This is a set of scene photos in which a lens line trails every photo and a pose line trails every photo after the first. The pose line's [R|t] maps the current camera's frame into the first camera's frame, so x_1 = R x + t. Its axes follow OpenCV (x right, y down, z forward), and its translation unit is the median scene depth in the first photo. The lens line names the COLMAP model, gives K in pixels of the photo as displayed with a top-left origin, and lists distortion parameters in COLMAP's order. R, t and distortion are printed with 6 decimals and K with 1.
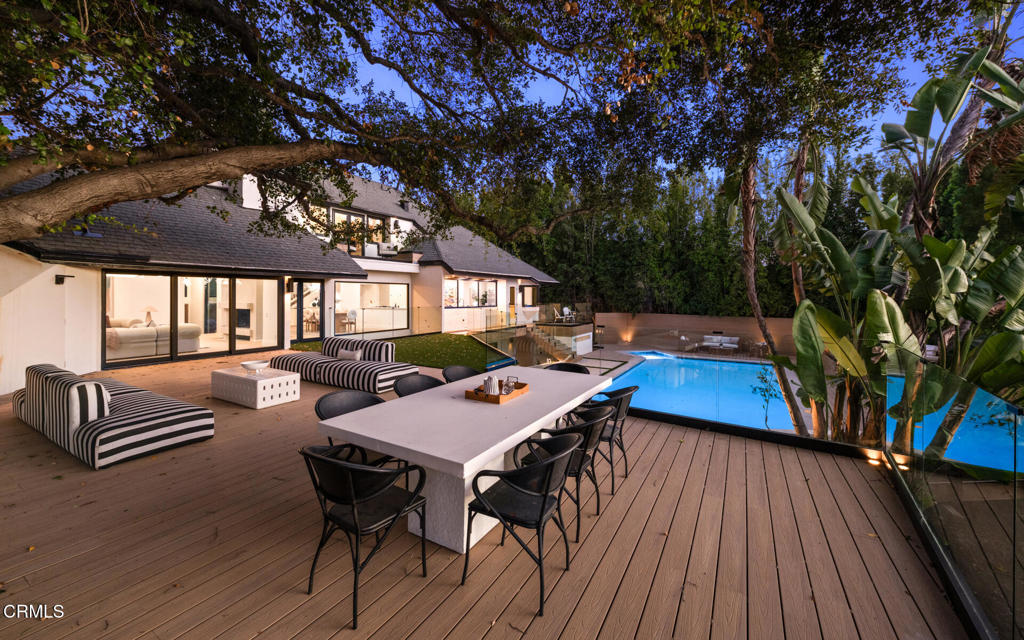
lens RADIAL K [[403.2, 0, 510.7], [0, 403.2, 285.3], [0, 0, 1]] dist [0.000321, -0.000001]
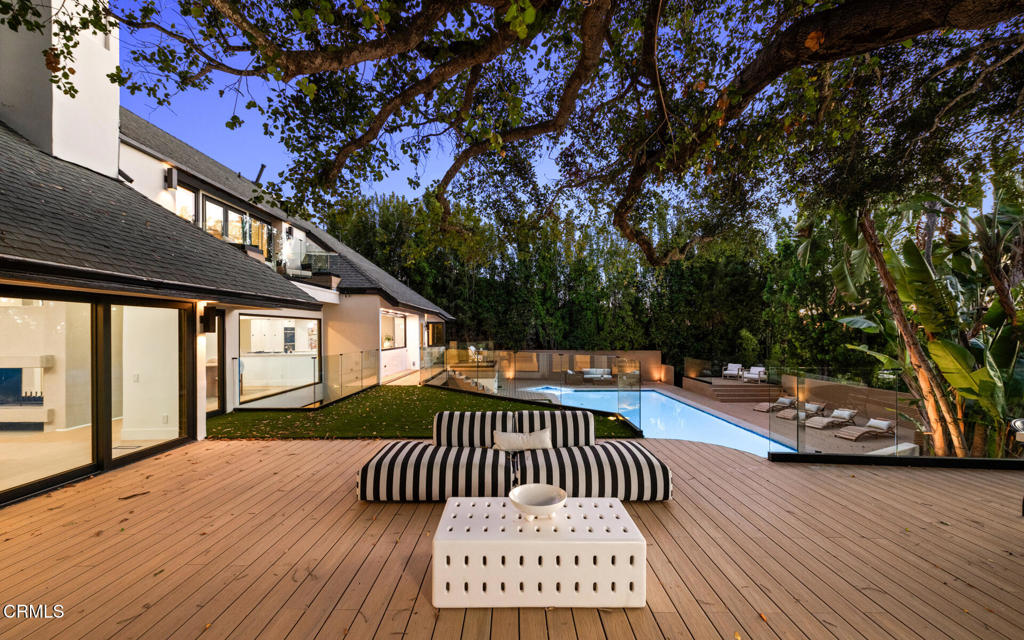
lens RADIAL K [[397.8, 0, 512.0], [0, 397.8, 320.0], [0, 0, 1]] dist [-0.001109, -0.000136]
pose [[0.866885, 0.006681, 0.498463, -0.310371], [-0.003070, 0.999963, -0.008064, 0.002837], [-0.498499, 0.005461, 0.866873, 0.231107]]
